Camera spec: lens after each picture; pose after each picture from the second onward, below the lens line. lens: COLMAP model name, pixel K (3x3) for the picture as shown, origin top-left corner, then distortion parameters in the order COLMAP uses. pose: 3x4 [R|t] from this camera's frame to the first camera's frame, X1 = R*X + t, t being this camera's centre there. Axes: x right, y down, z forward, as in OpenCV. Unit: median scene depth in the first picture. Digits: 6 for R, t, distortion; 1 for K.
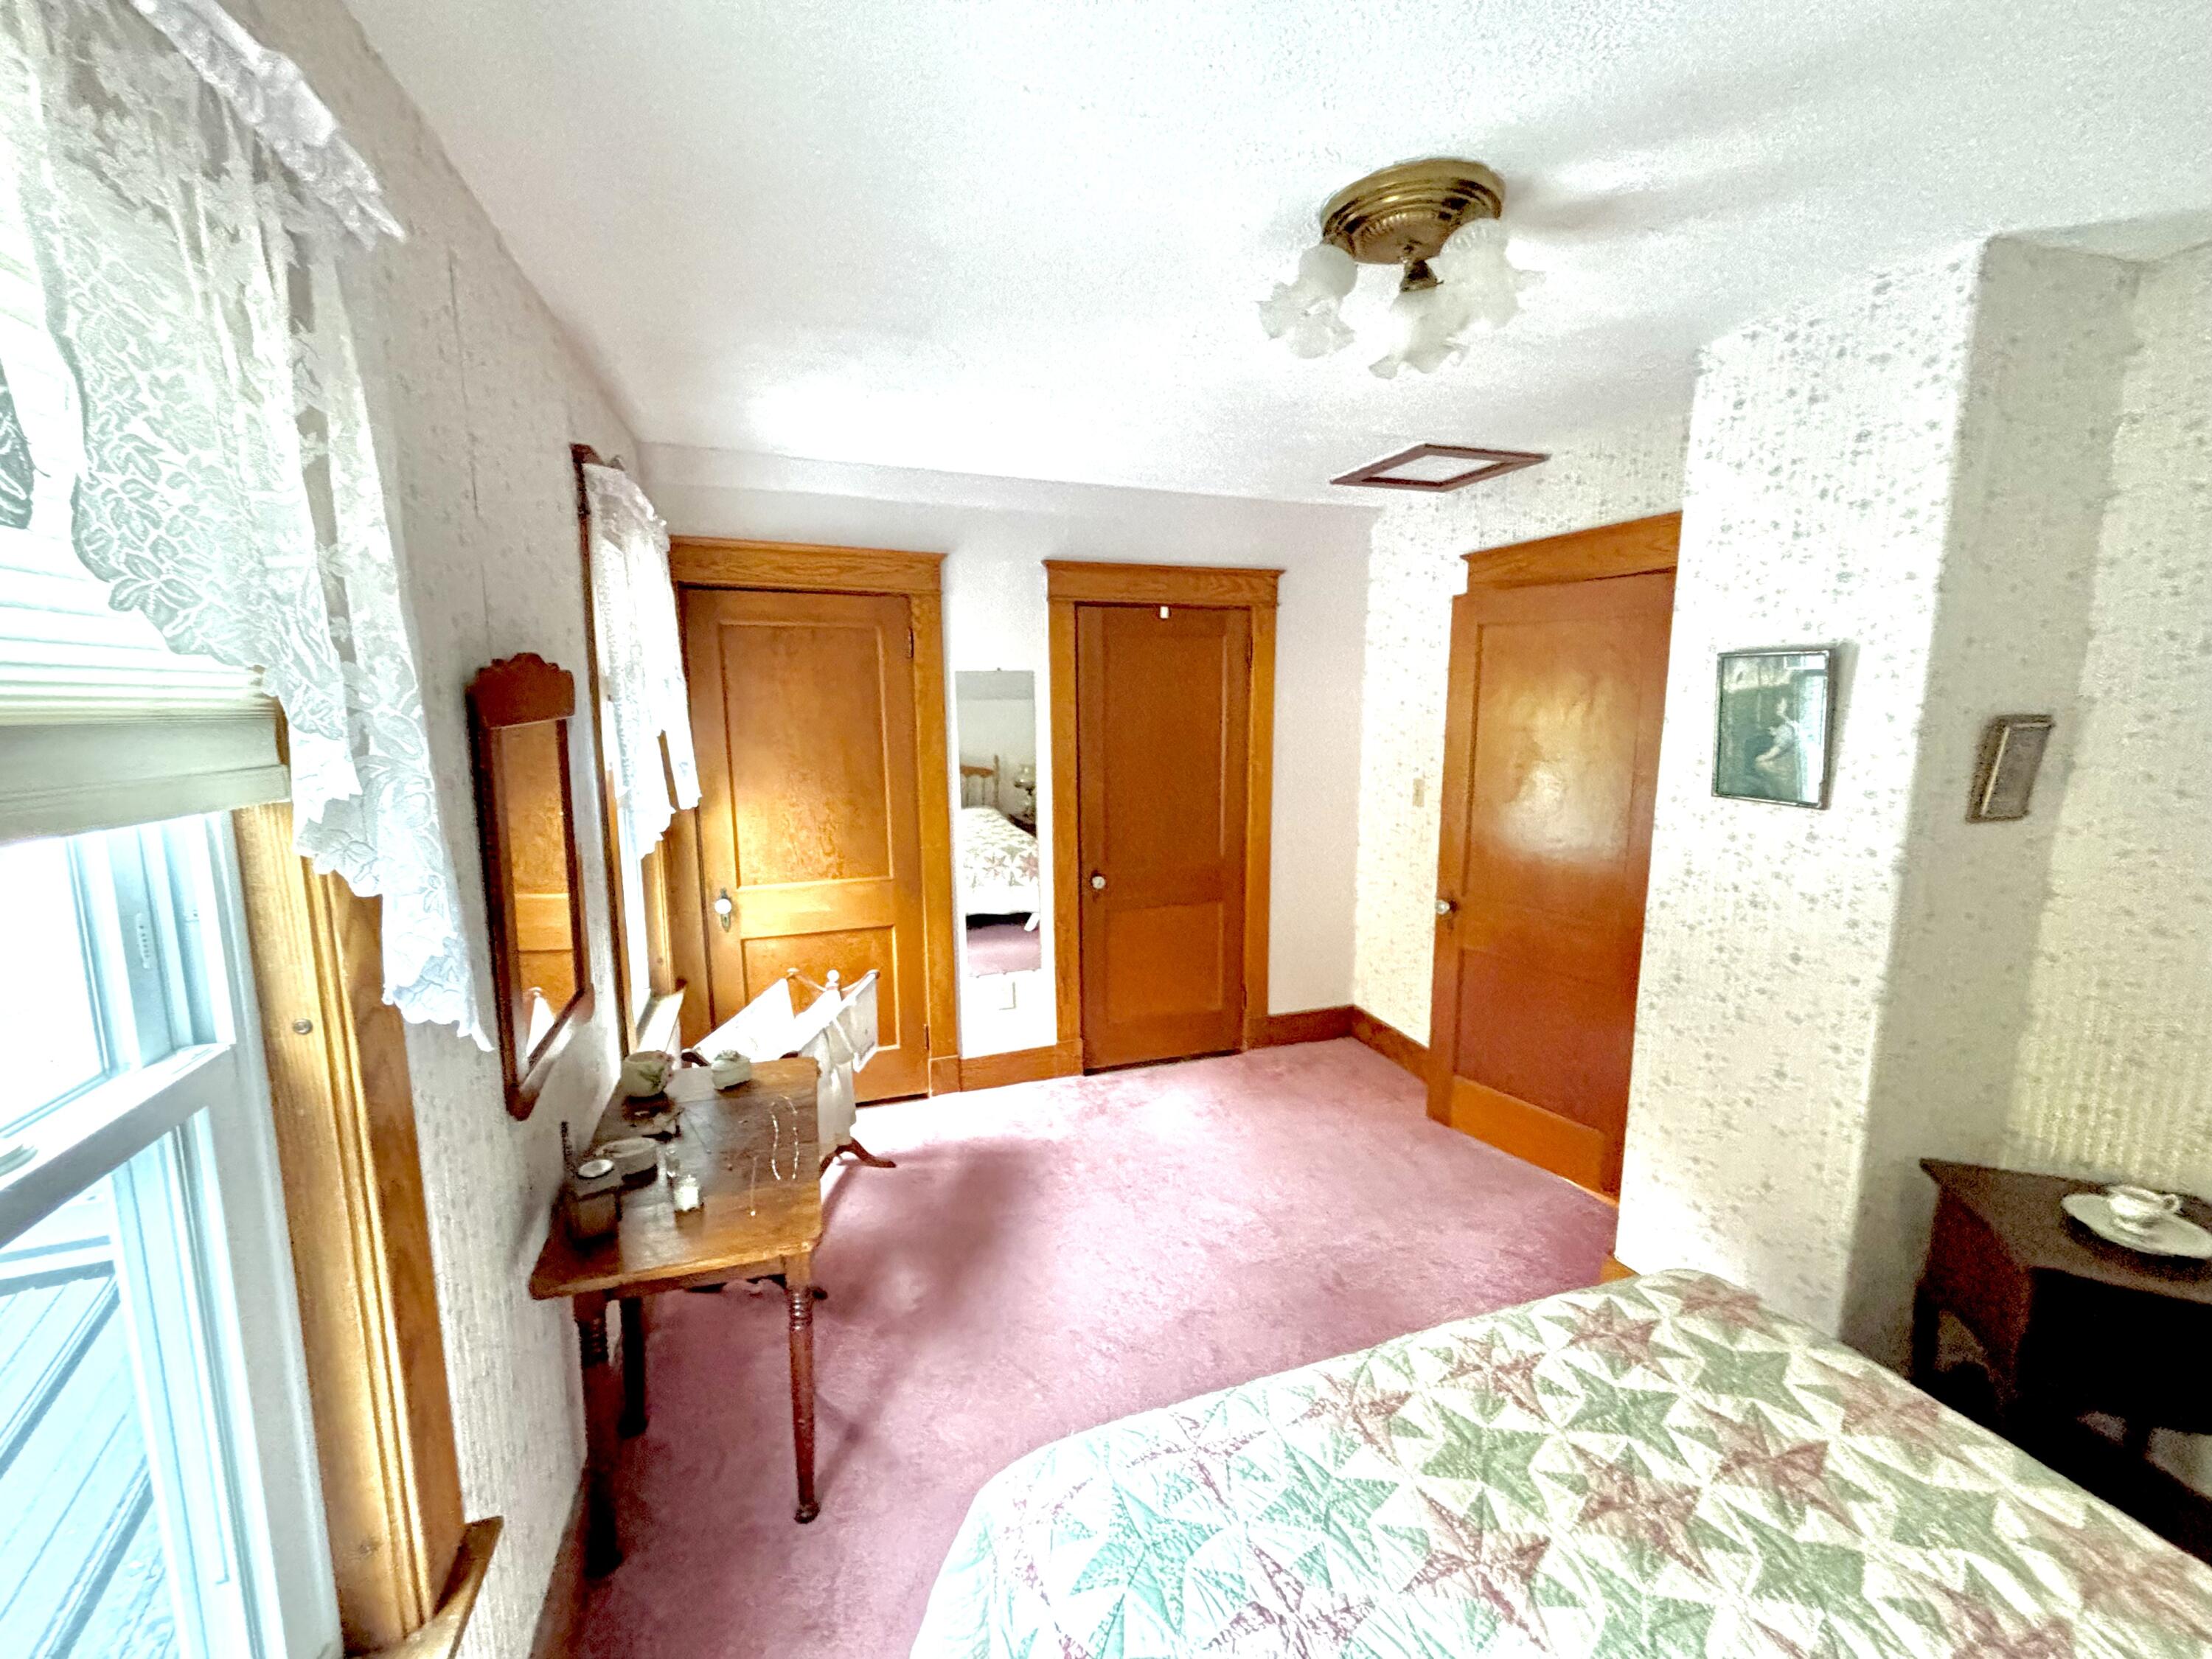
lens RADIAL K [[899.9, 0, 1110.1], [0, 899.9, 830.3], [0, 0, 1]] dist [0.000143, -0.000163]
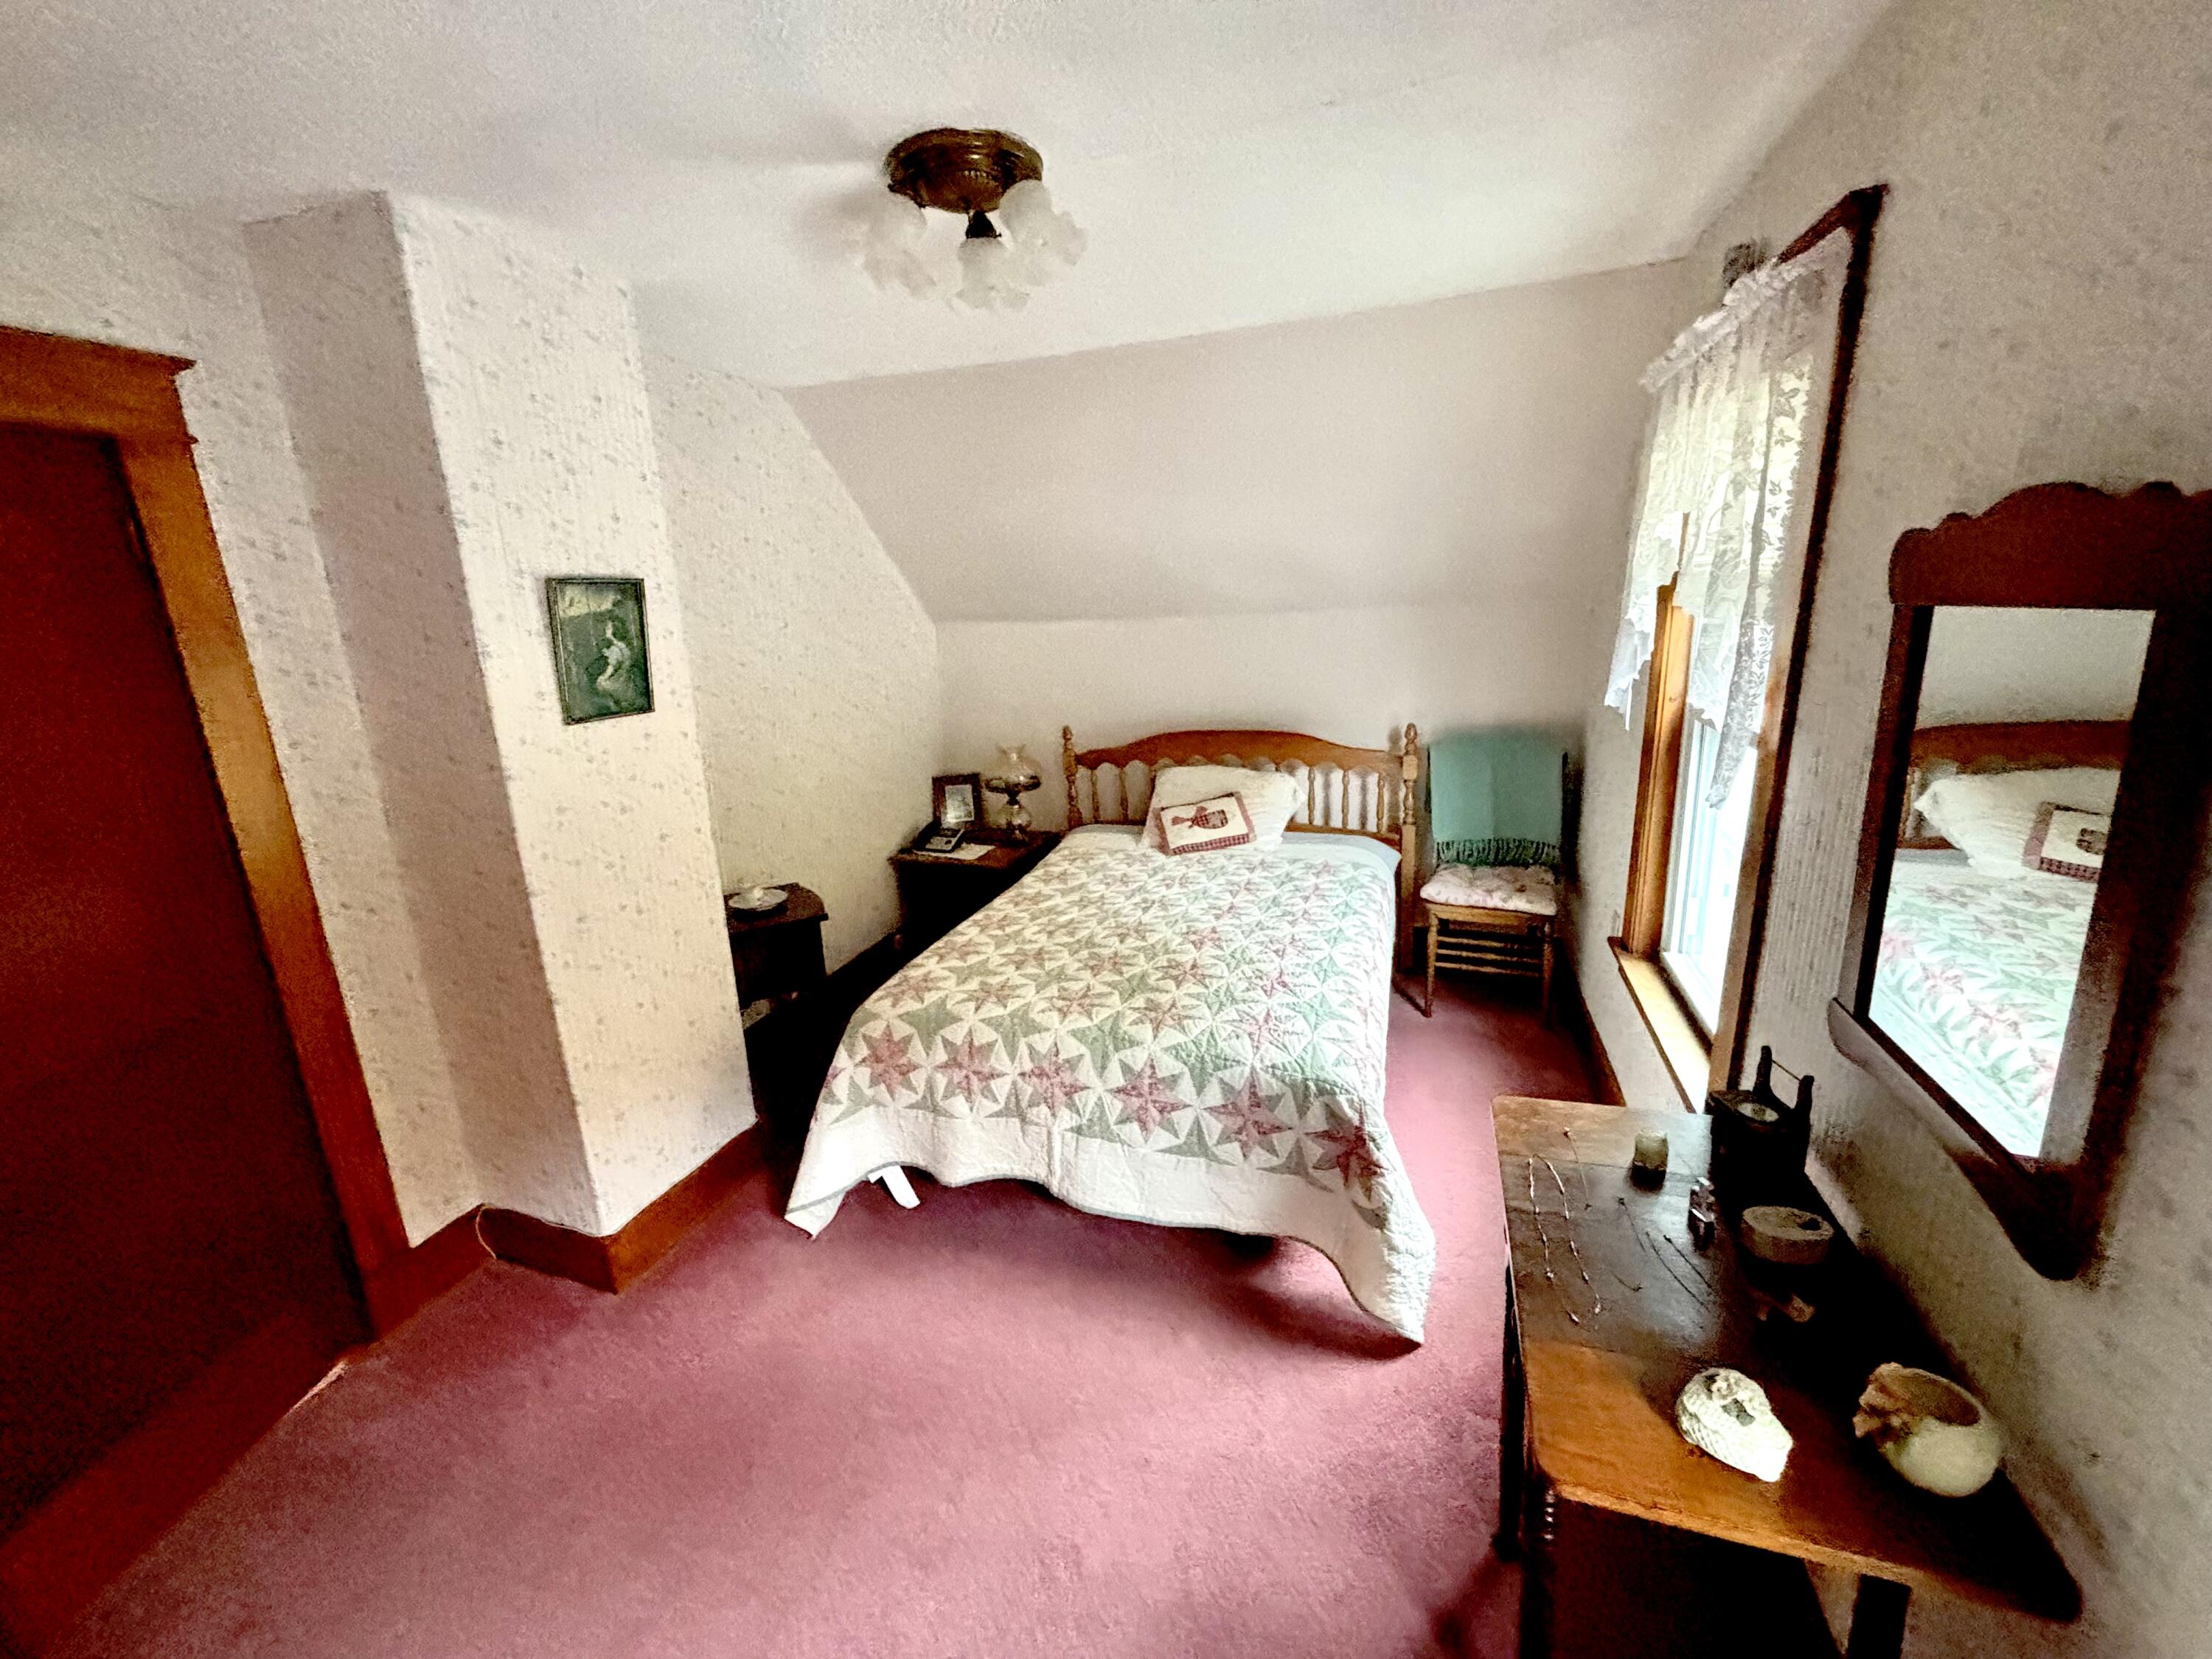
lens RADIAL K [[899.9, 0, 1110.1], [0, 899.9, 830.3], [0, 0, 1]] dist [0.000143, -0.000163]
pose [[-0.781531, -0.135731, 0.608922, -0.460024], [0.130362, 0.918970, 0.372156, -0.242753], [-0.610094, 0.370232, -0.700509, 1.490672]]
